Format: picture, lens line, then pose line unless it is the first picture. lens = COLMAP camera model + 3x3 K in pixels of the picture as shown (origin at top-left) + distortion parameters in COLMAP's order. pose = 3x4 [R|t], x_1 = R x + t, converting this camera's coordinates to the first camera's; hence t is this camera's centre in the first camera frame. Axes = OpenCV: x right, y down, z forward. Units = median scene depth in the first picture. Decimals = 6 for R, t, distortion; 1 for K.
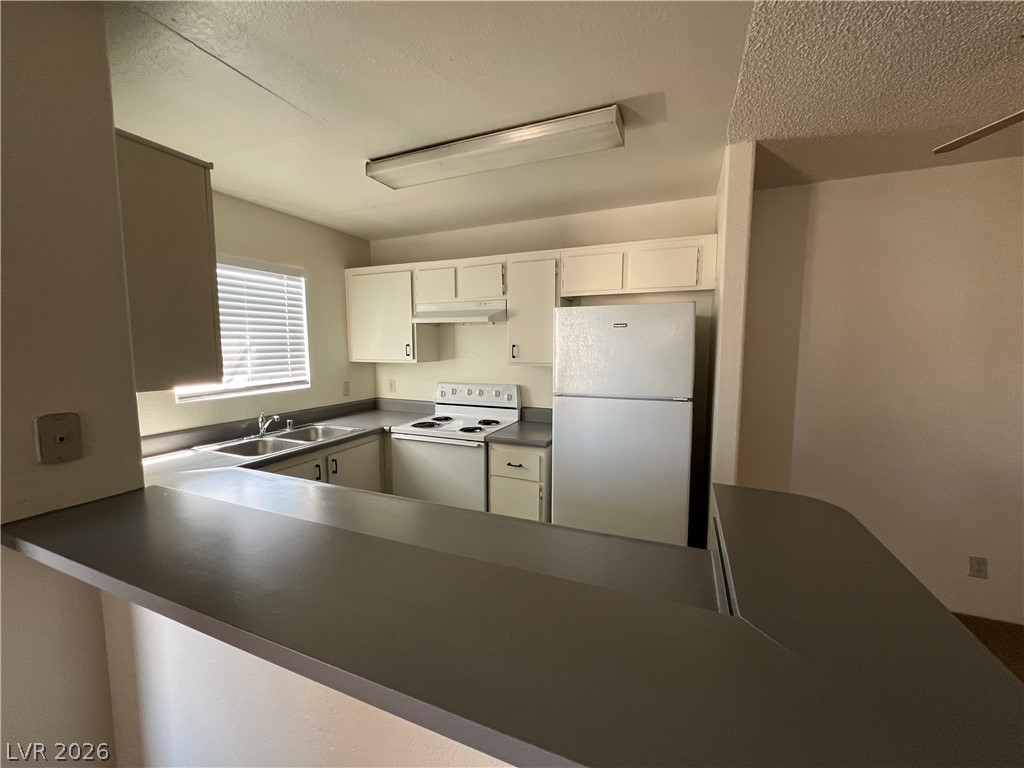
lens RADIAL K [[410.6, 0, 509.1], [0, 410.6, 383.2], [0, 0, 1]] dist [0.001711, -0.000096]
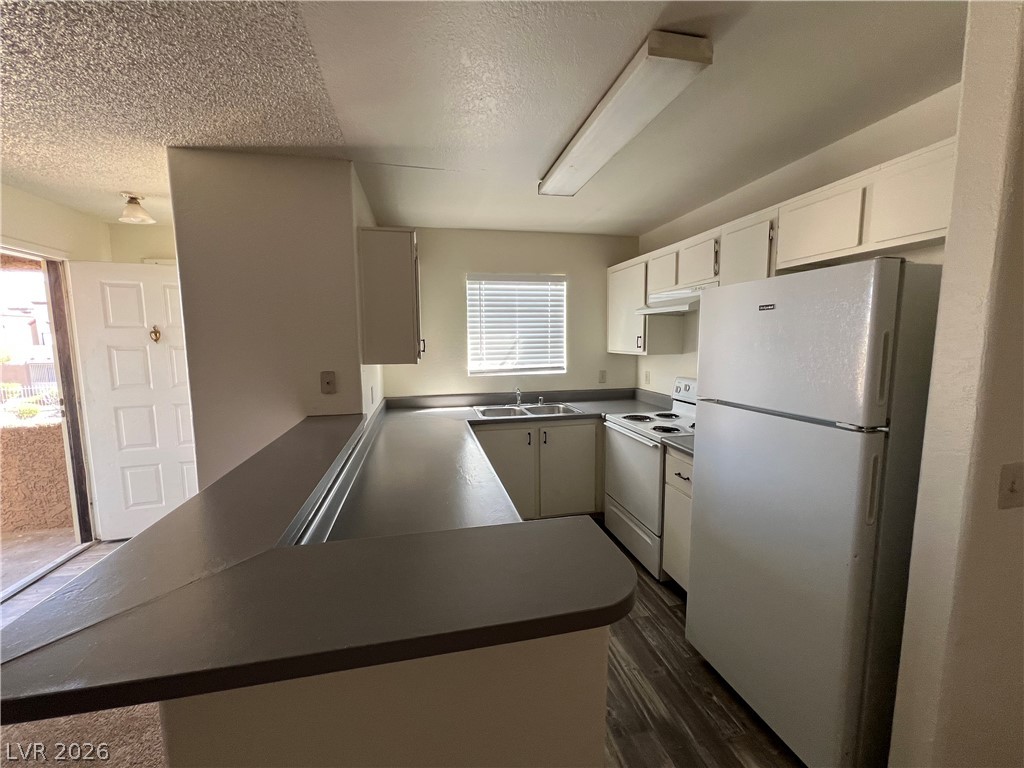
lens RADIAL K [[410.6, 0, 510.0], [0, 410.6, 383.2], [0, 0, 1]] dist [0.001711, -0.000096]
pose [[0.579393, 0.083855, -0.810723, 0.416858], [-0.066773, 0.996233, 0.055323, -0.016067], [0.812309, 0.022080, 0.582810, 0.173213]]
